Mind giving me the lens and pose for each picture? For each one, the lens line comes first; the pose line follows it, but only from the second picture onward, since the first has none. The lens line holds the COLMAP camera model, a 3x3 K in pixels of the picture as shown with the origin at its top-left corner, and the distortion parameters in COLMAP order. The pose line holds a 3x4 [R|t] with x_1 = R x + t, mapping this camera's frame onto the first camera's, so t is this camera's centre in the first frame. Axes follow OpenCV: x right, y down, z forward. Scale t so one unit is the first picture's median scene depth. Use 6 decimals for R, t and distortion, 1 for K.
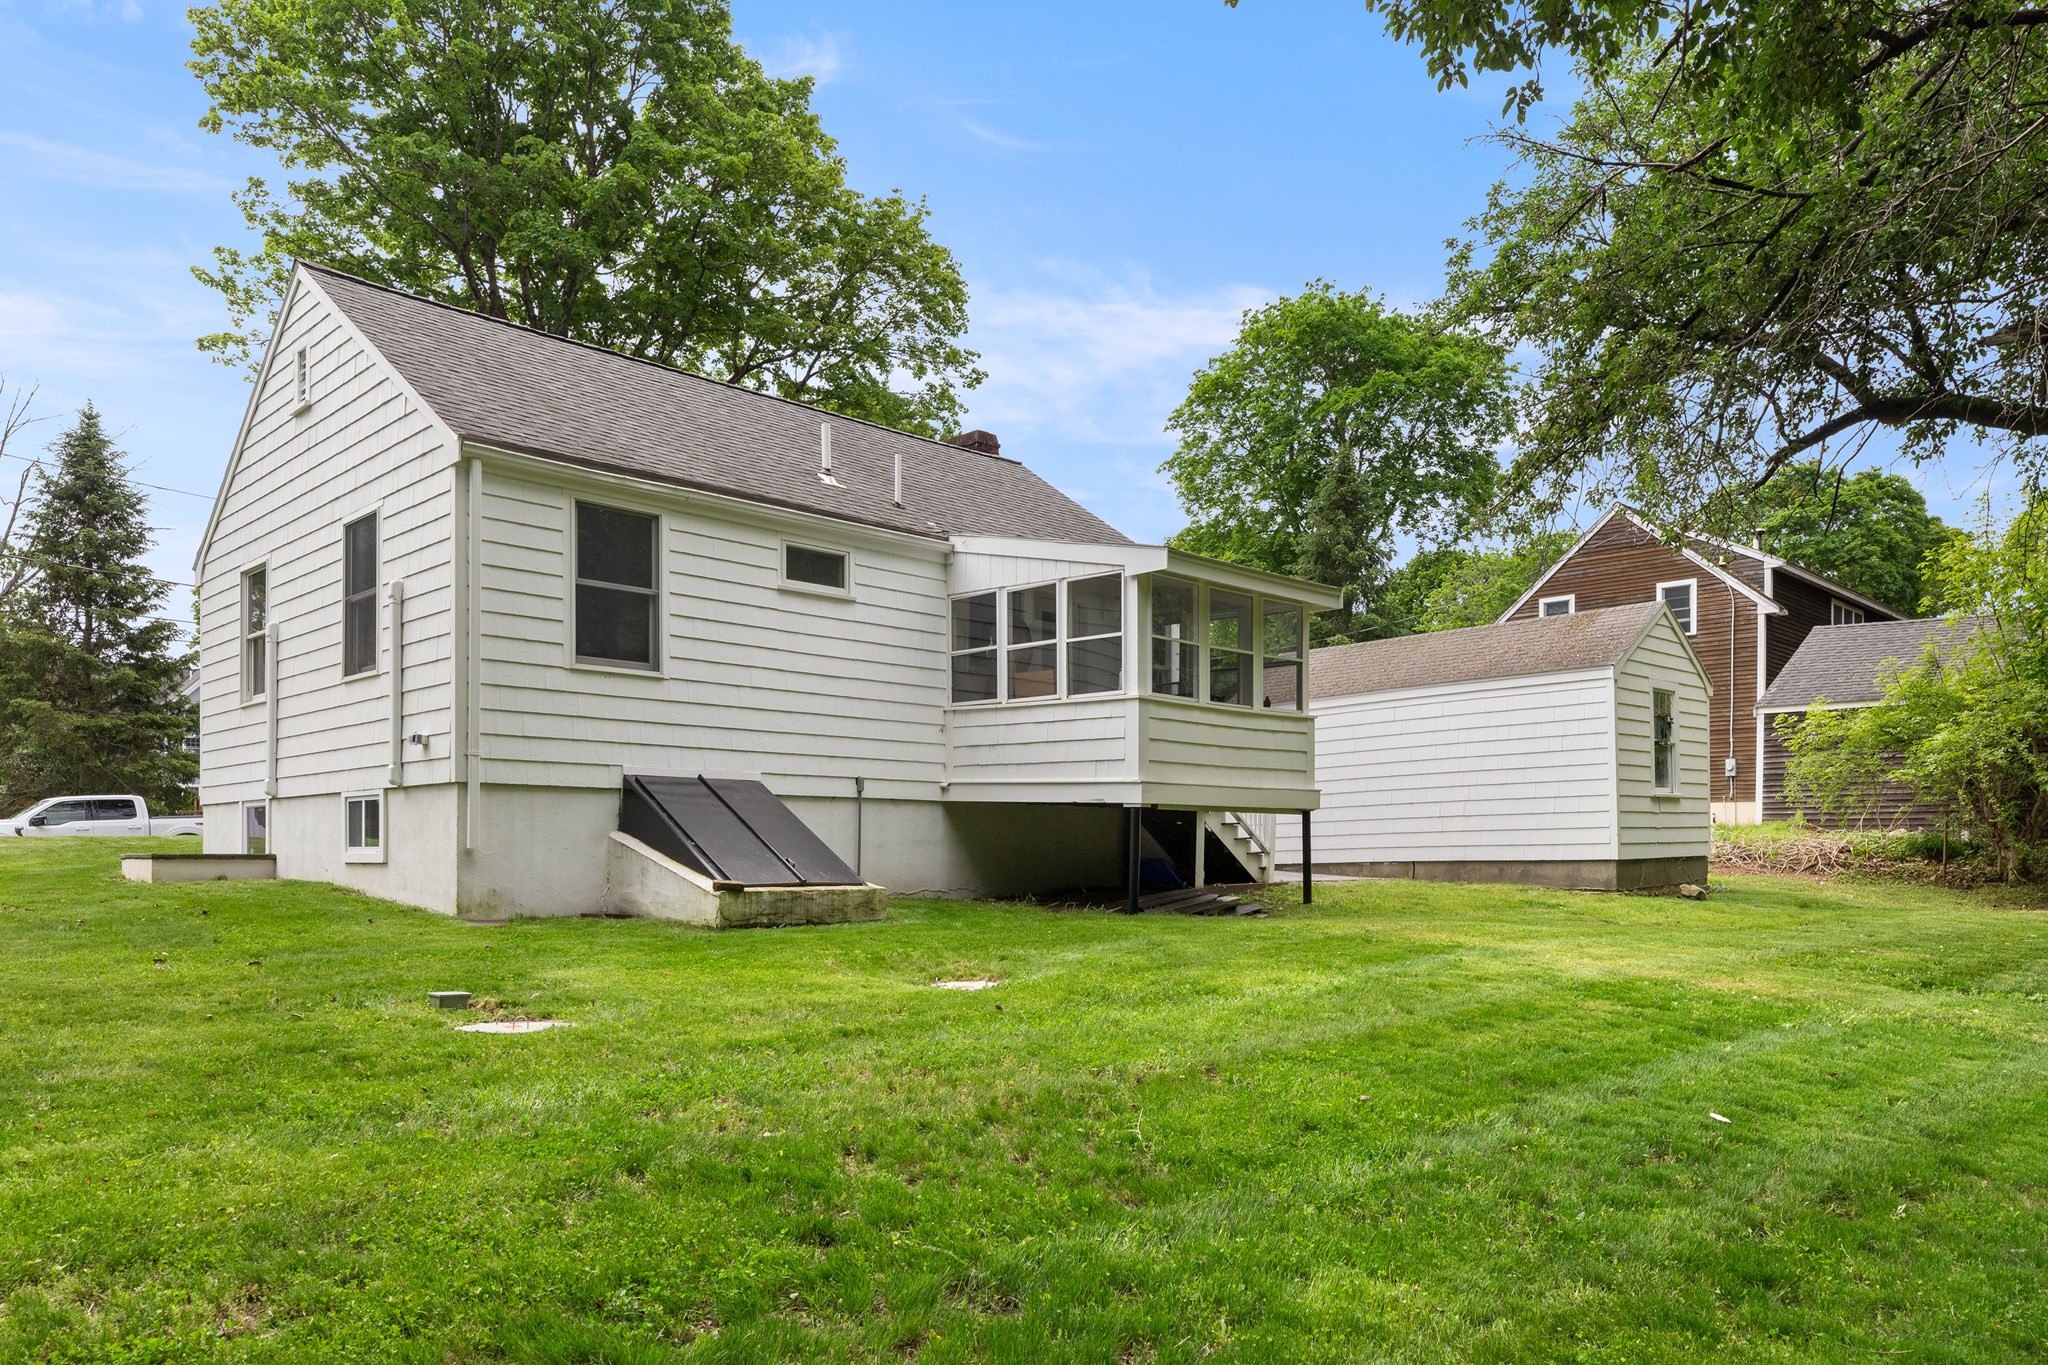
lens RADIAL K [[1422.2, 0, 1024.0], [0, 1422.2, 682.5], [0, 0, 1]] dist [-0.000564, -0.000050]
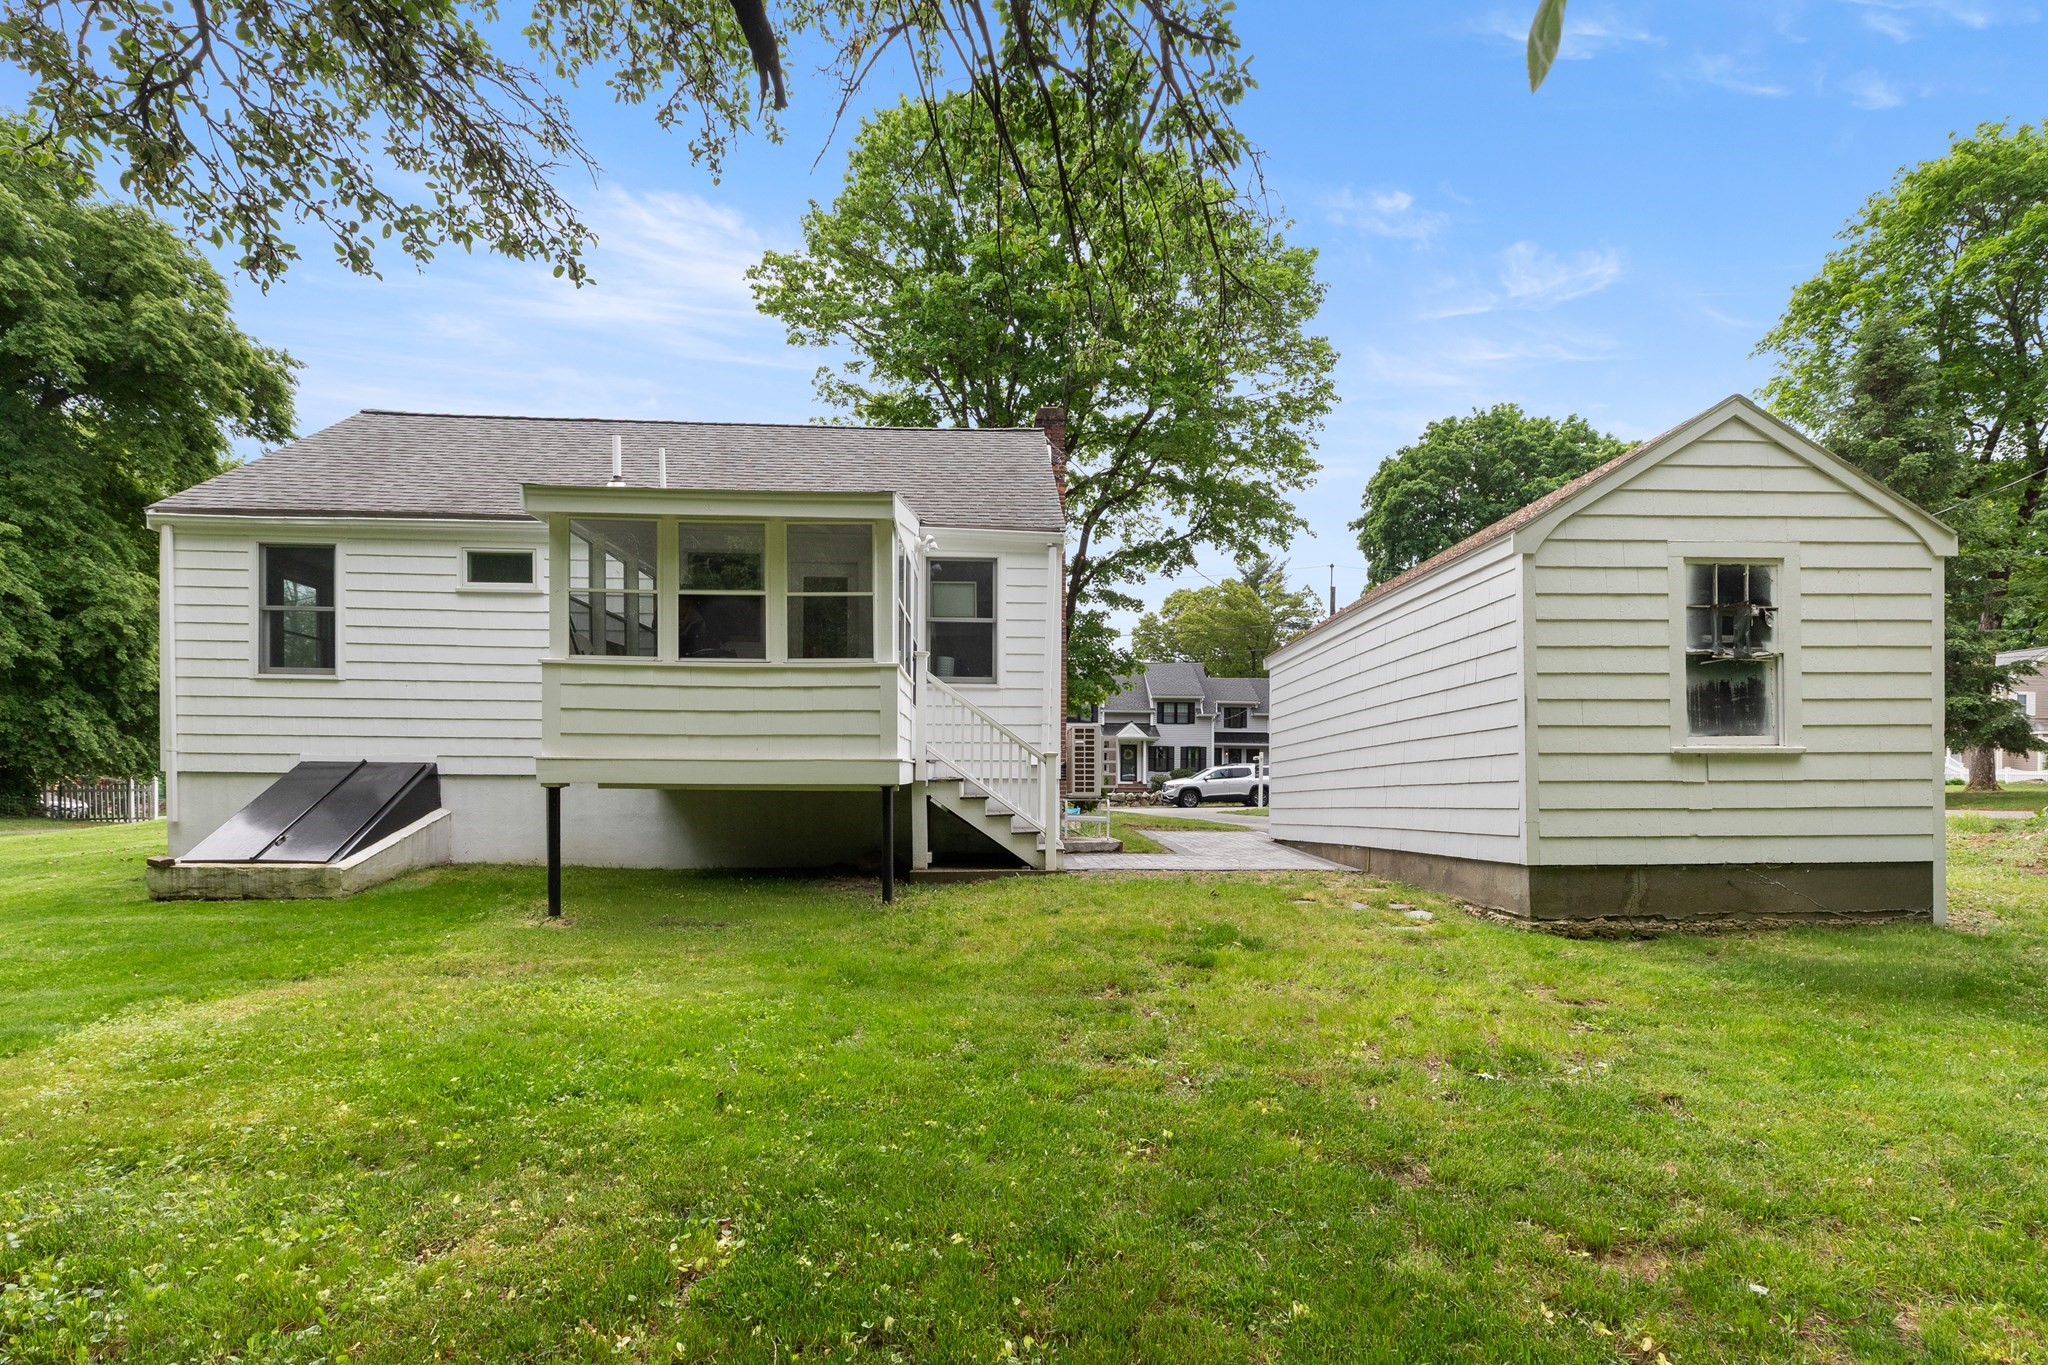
lens RADIAL K [[980.4, 0, 1024.0], [0, 980.4, 682.5], [0, 0, 1]] dist [0.015646, -0.000110]
pose [[0.734529, -0.066497, -0.675311, 0.688928], [0.074605, 0.997068, -0.017033, 0.053733], [0.674464, -0.037870, 0.737336, 0.727236]]
